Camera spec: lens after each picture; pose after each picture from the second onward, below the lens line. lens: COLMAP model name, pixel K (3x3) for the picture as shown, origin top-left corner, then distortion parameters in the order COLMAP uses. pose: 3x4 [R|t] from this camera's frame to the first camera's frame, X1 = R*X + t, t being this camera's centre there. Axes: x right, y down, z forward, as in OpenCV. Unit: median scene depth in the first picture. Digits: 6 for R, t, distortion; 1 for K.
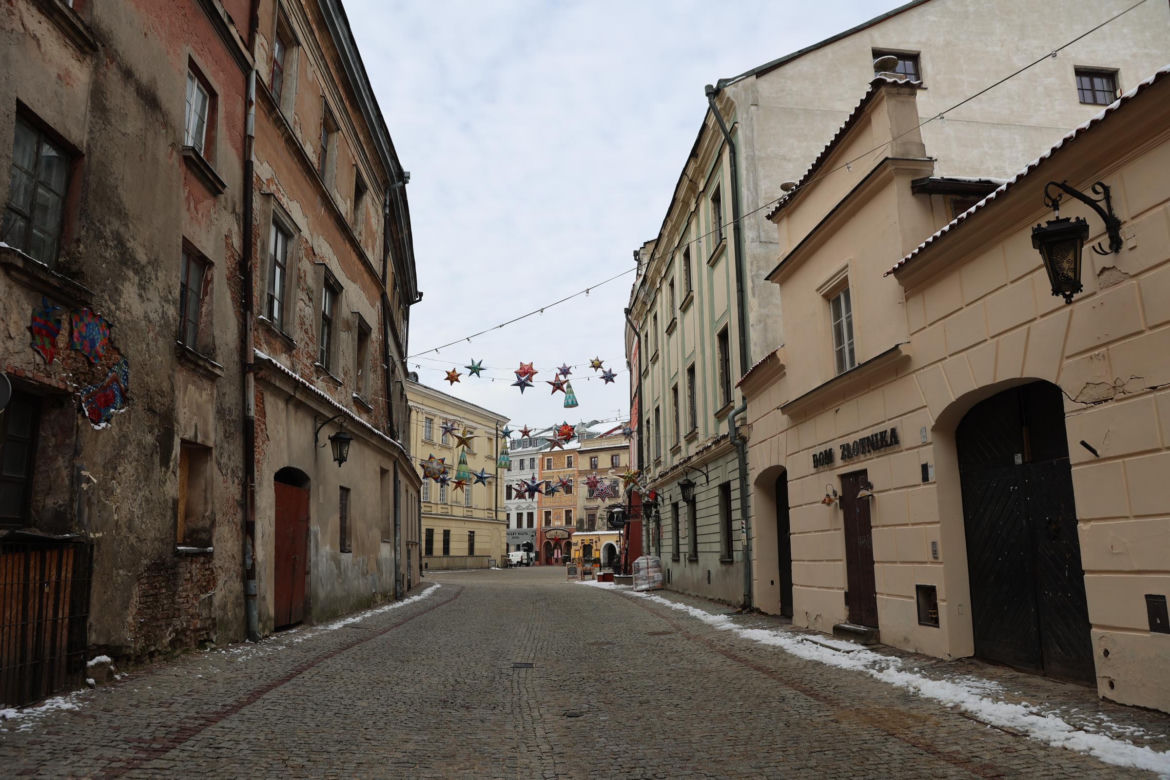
lens RADIAL K [[790.5, 0, 582.7], [0, 790.5, 395.2], [0, 0, 1]] dist [-0.097199, 0.059572]
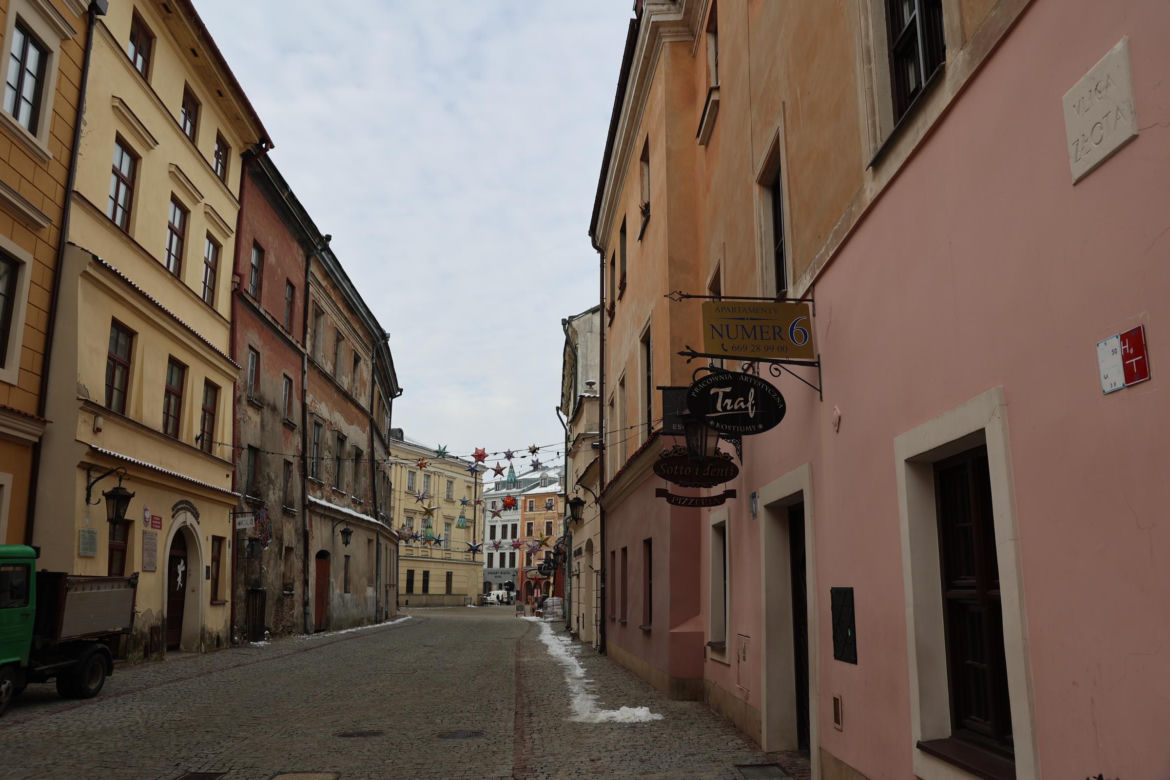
lens RADIAL K [[973.3, 0, 585.0], [0, 973.3, 390.0], [0, 0, 1]] dist [-0.007481, -0.002762]
pose [[0.999339, 0.011401, -0.034532, 0.245685], [-0.011617, 0.999914, -0.006055, -0.202023], [0.034460, 0.006452, 0.999385, -0.953260]]
